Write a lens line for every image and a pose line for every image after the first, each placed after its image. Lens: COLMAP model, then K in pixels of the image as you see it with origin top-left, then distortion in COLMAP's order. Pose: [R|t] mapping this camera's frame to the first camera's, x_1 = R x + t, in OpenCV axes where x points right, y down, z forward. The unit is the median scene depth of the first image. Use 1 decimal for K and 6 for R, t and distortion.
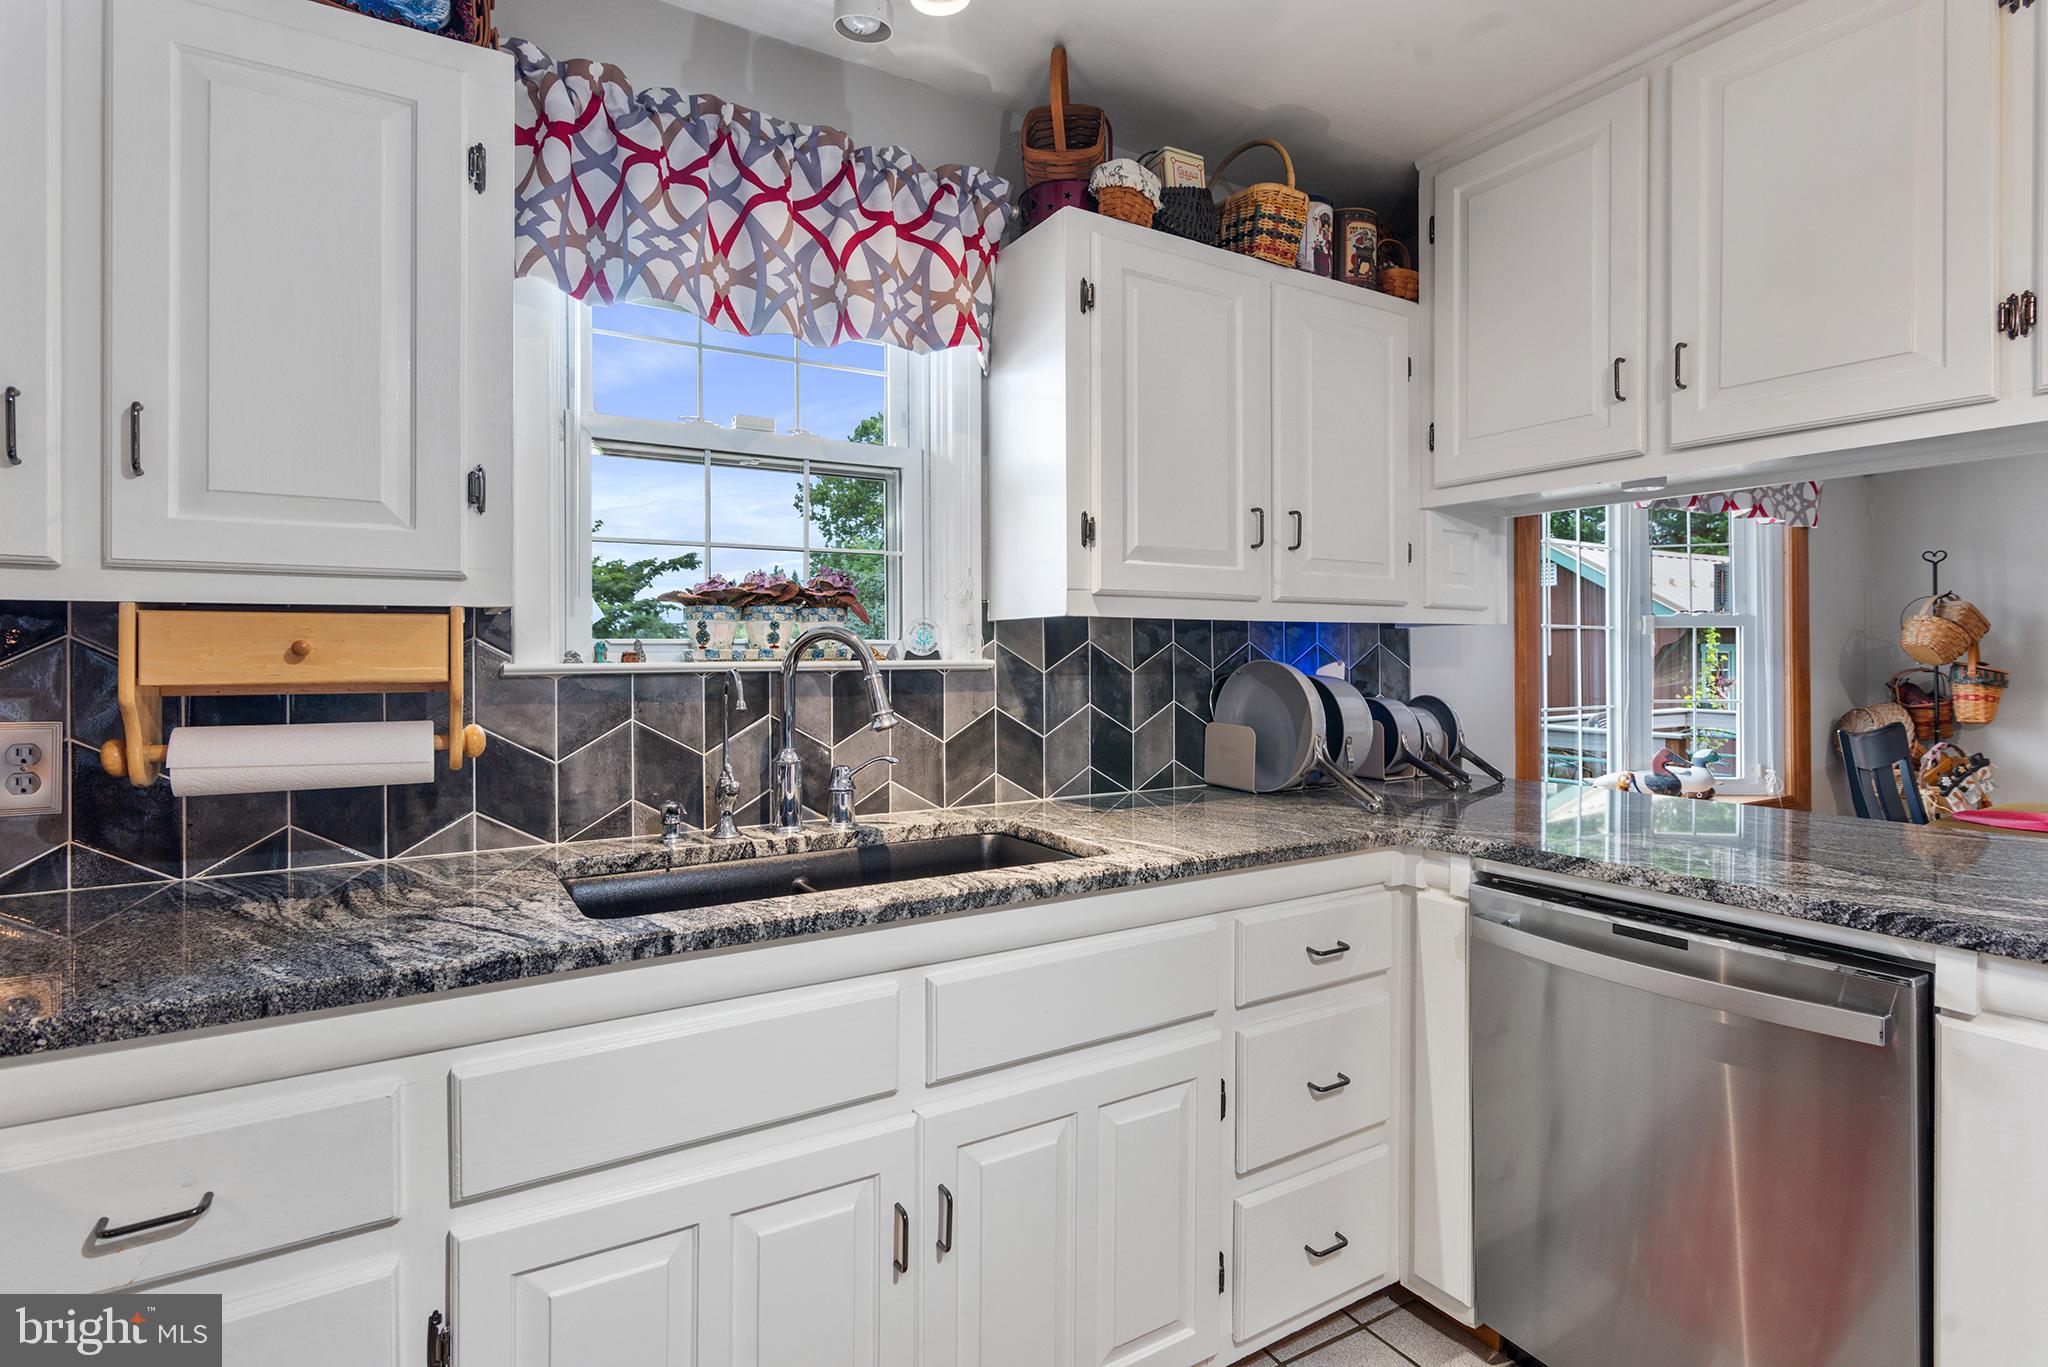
lens RADIAL K [[1009.4, 0, 1019.6], [0, 1009.4, 653.6], [0, 0, 1]] dist [0.003093, 0.000623]
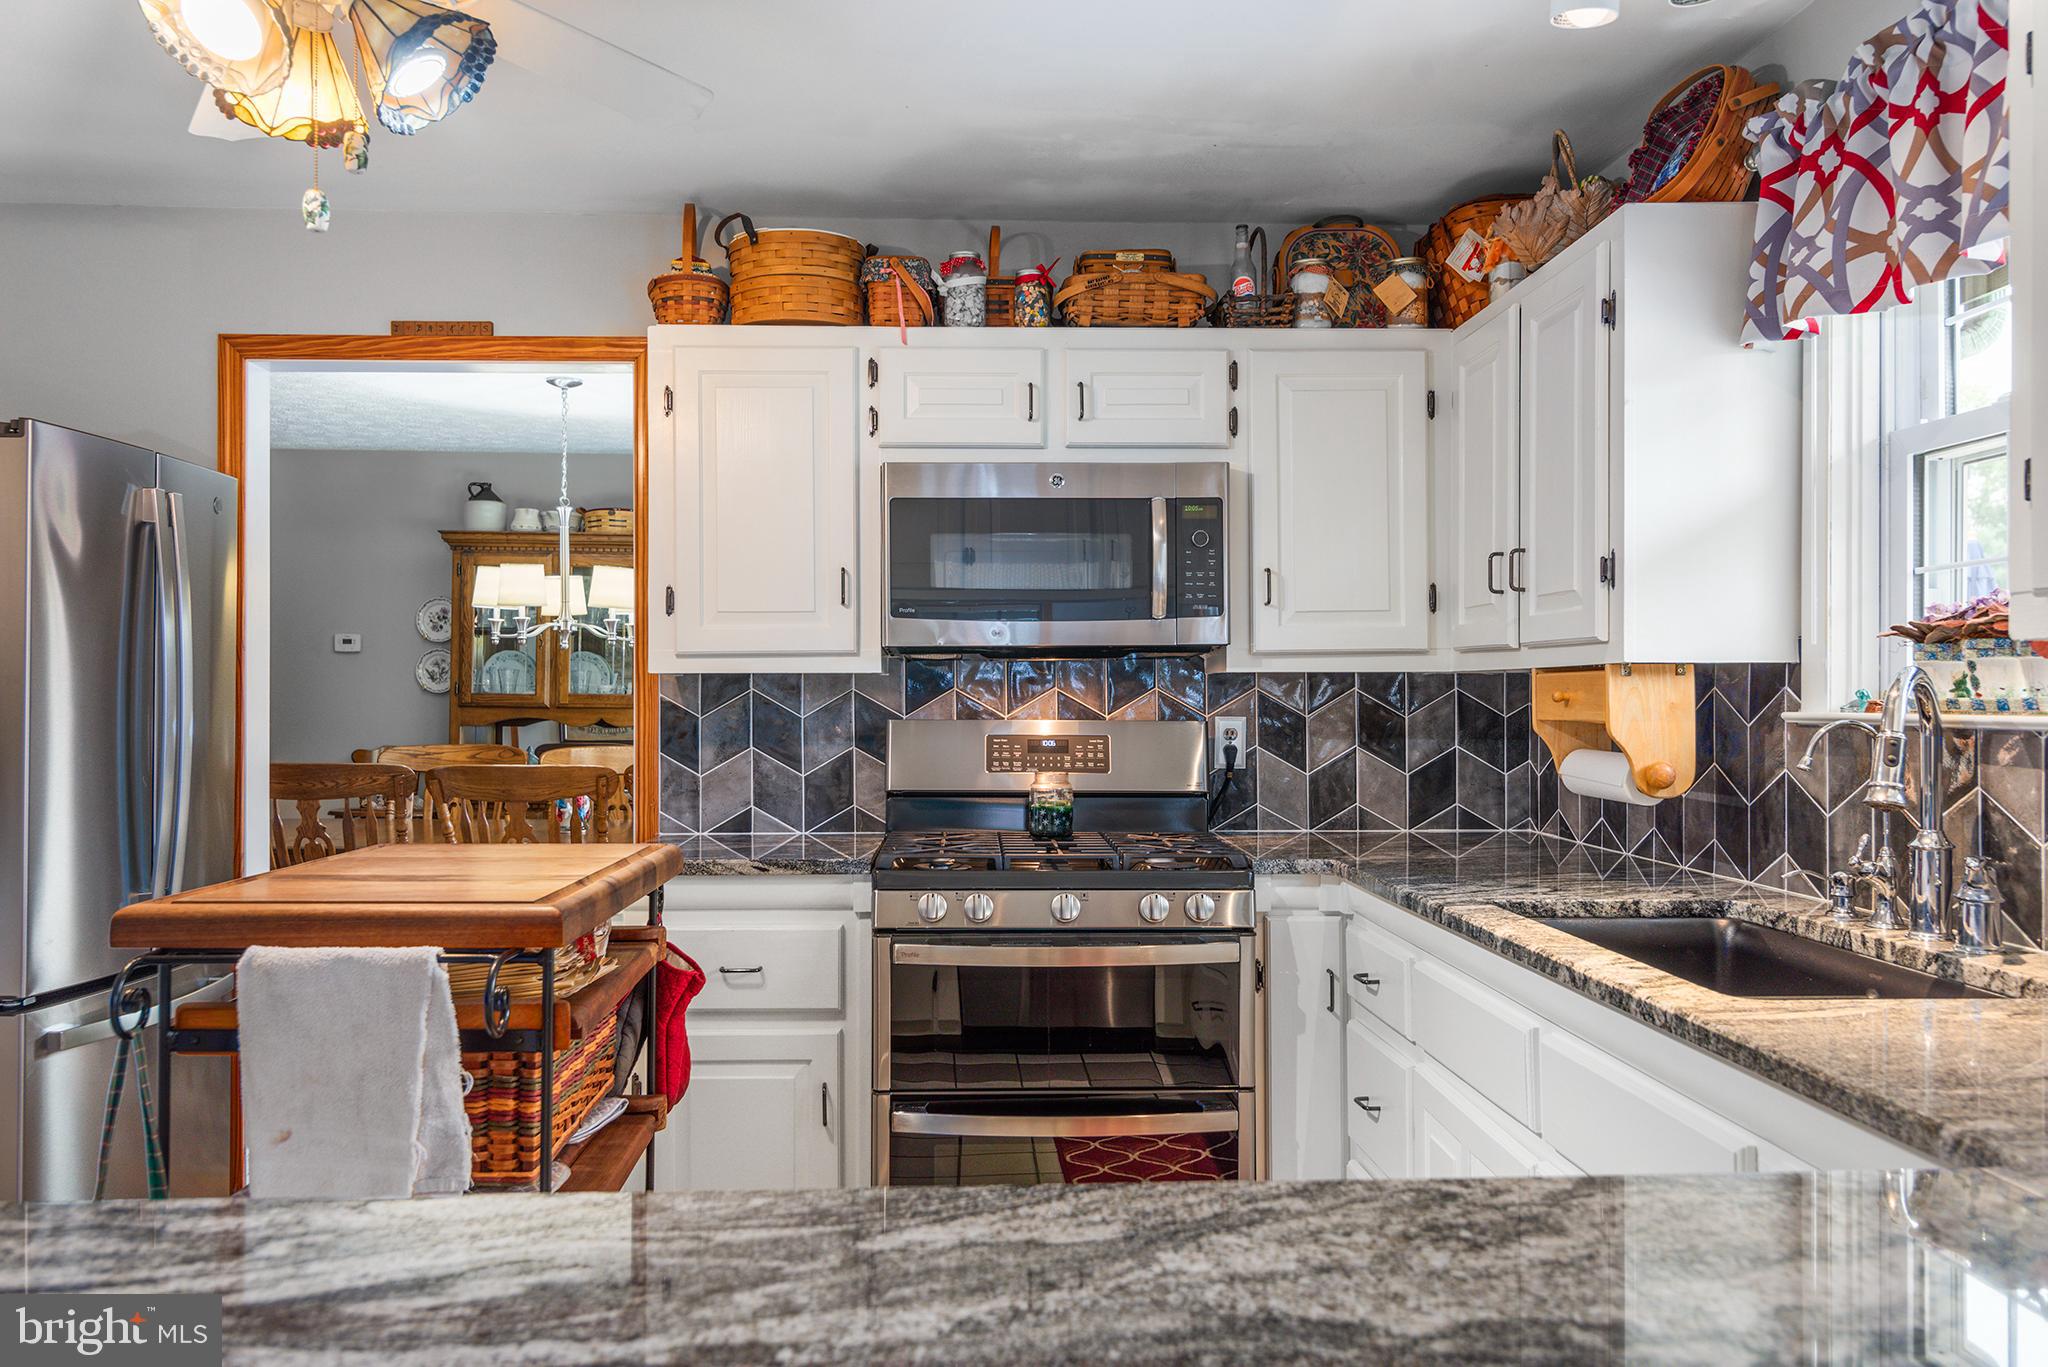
lens RADIAL K [[1522.7, 0, 1024.0], [0, 1522.7, 683.5], [0, 0, 1]] dist [0.002989, 0.000627]
pose [[-0.476937, -0.005178, -0.878922, 1.056254], [-0.002238, 0.999987, -0.004677, -0.008123], [0.878935, -0.000264, -0.476942, 0.914068]]
